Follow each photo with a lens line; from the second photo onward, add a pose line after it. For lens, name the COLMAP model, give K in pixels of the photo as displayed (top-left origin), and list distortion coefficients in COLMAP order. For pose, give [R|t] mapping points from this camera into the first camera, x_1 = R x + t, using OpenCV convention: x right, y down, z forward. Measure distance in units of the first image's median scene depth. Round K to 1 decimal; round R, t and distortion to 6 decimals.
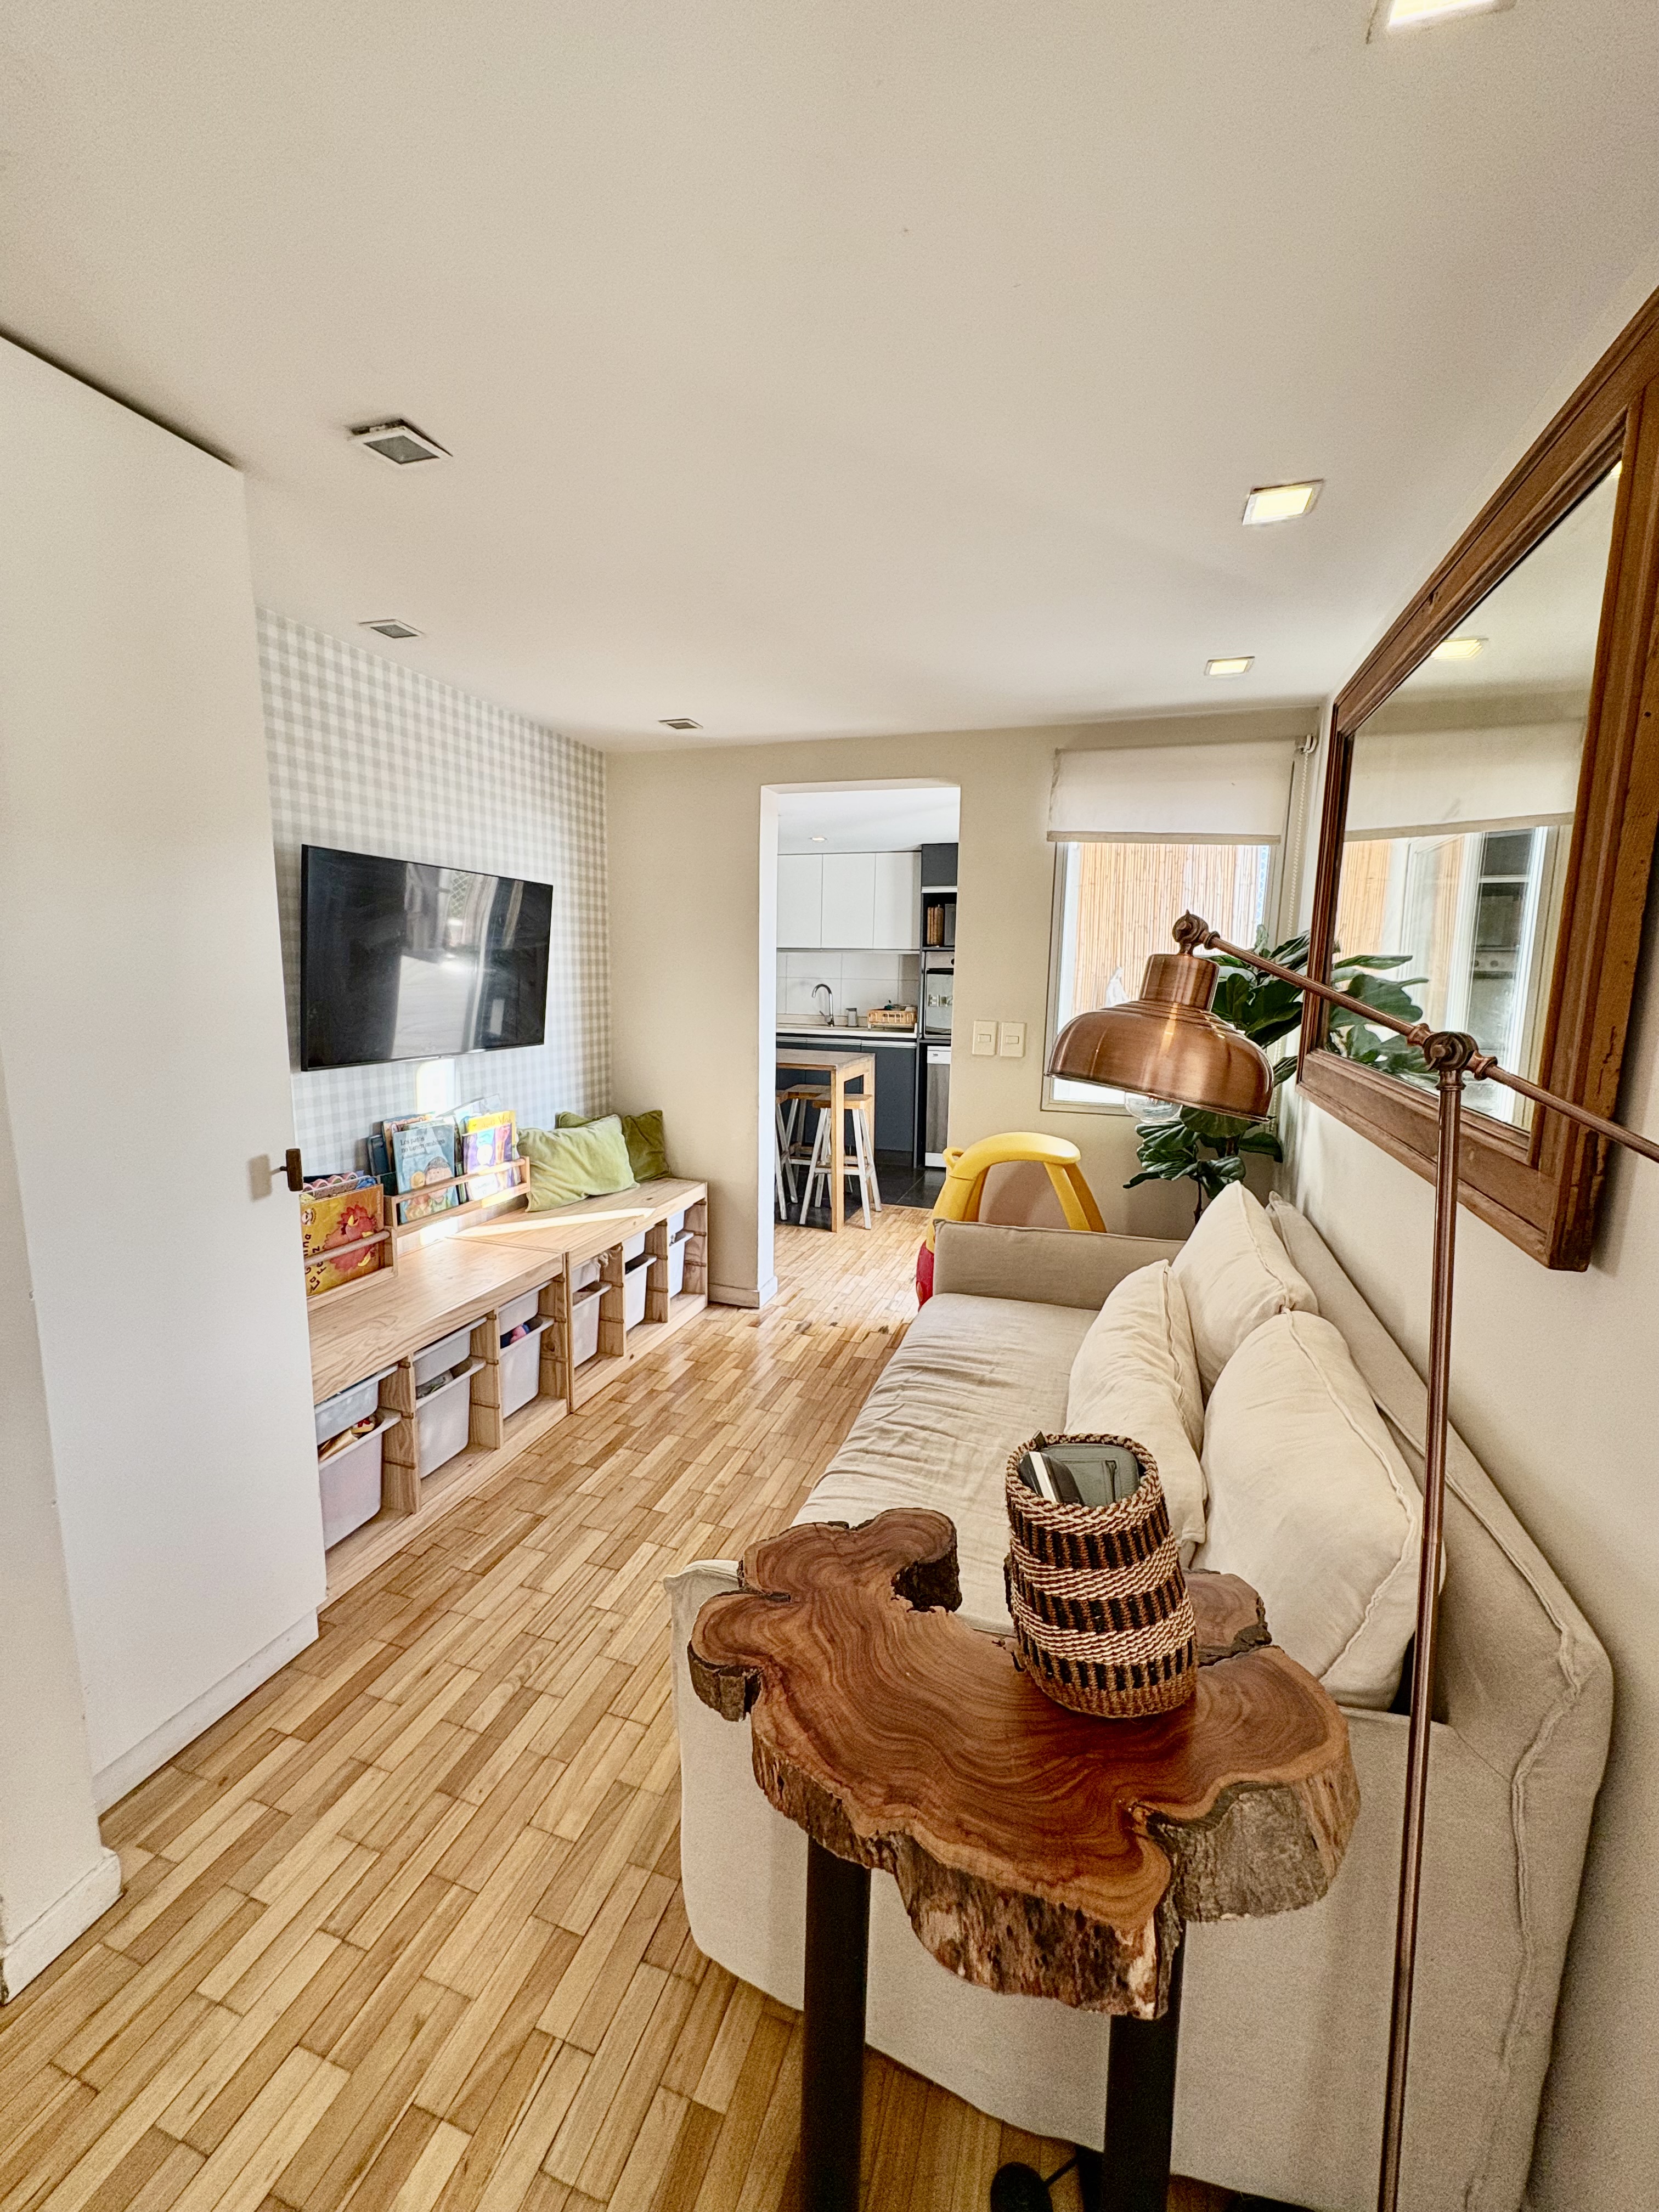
lens RADIAL K [[886.3, 0, 832.9], [0, 886.3, 1102.8], [0, 0, 1]] dist [-0.001754, 0.001038]
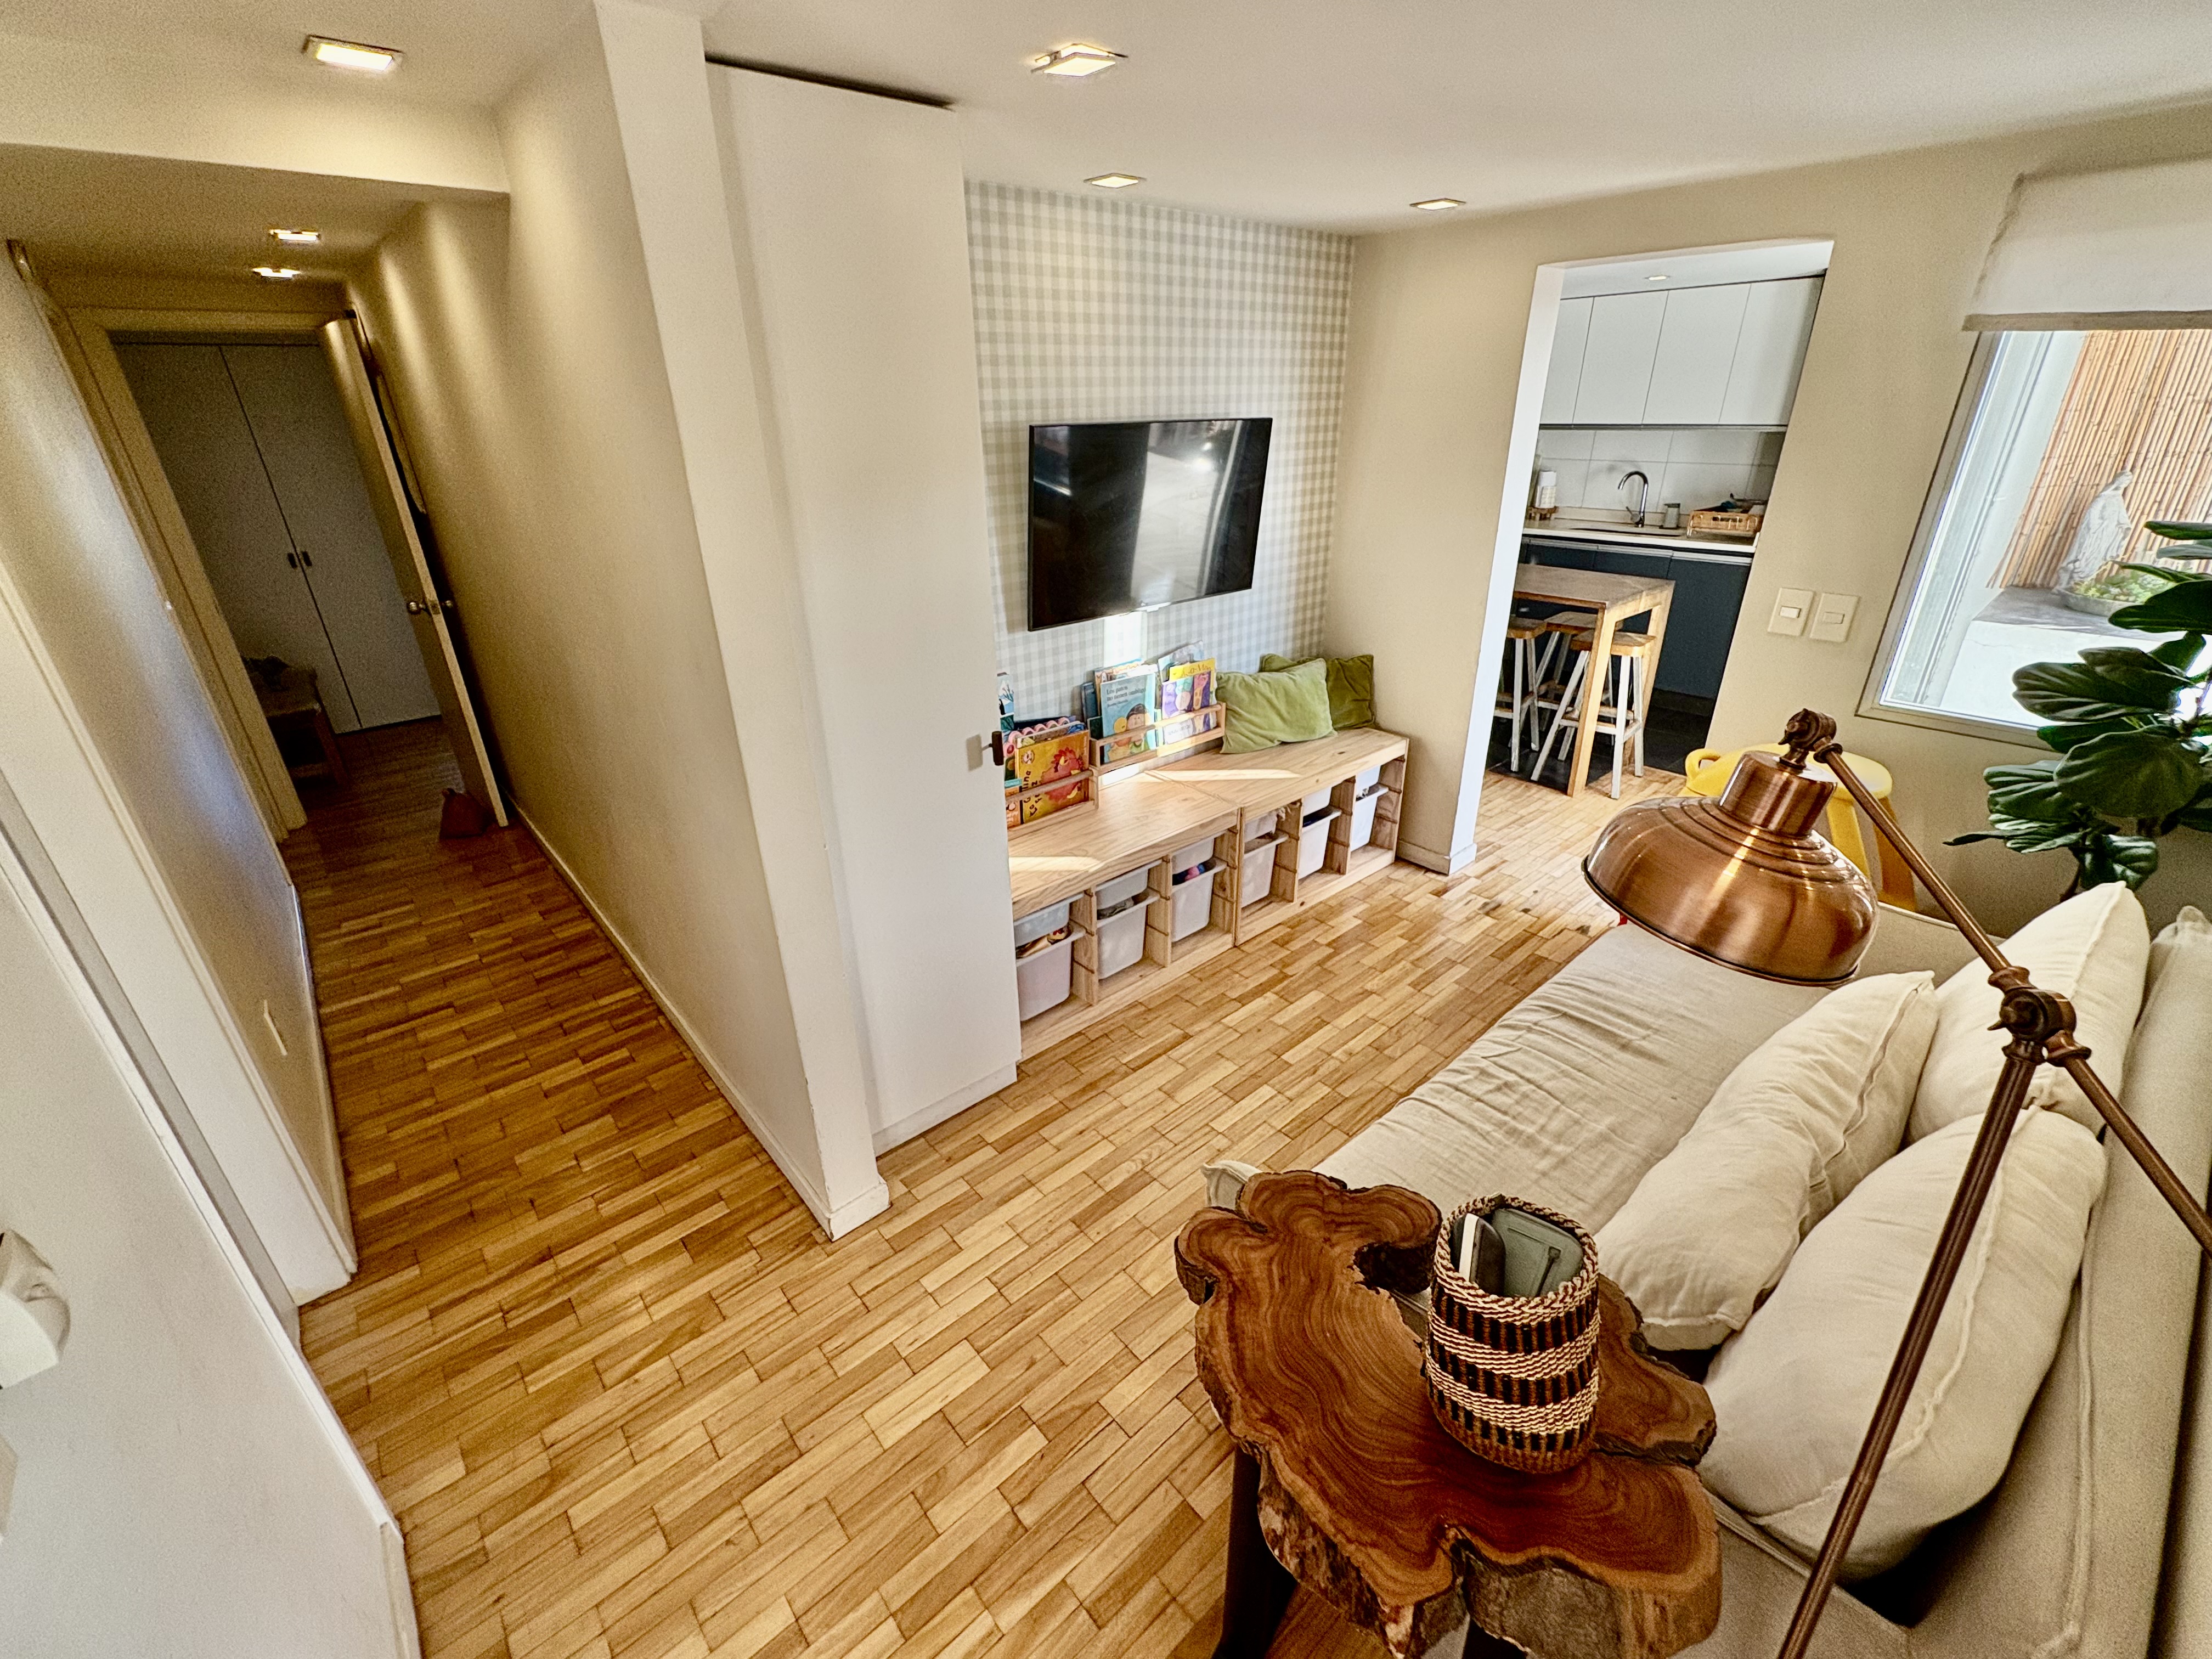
lens RADIAL K [[935.9, 0, 1104.2], [0, 935.9, 826.9], [0, 0, 1]] dist [0.000634, 0.001649]
pose [[0.859693, 0.178462, -0.478622, 0.112815], [-0.043451, 0.959138, 0.279583, -0.132173], [0.508960, -0.219559, 0.832318, -0.023878]]
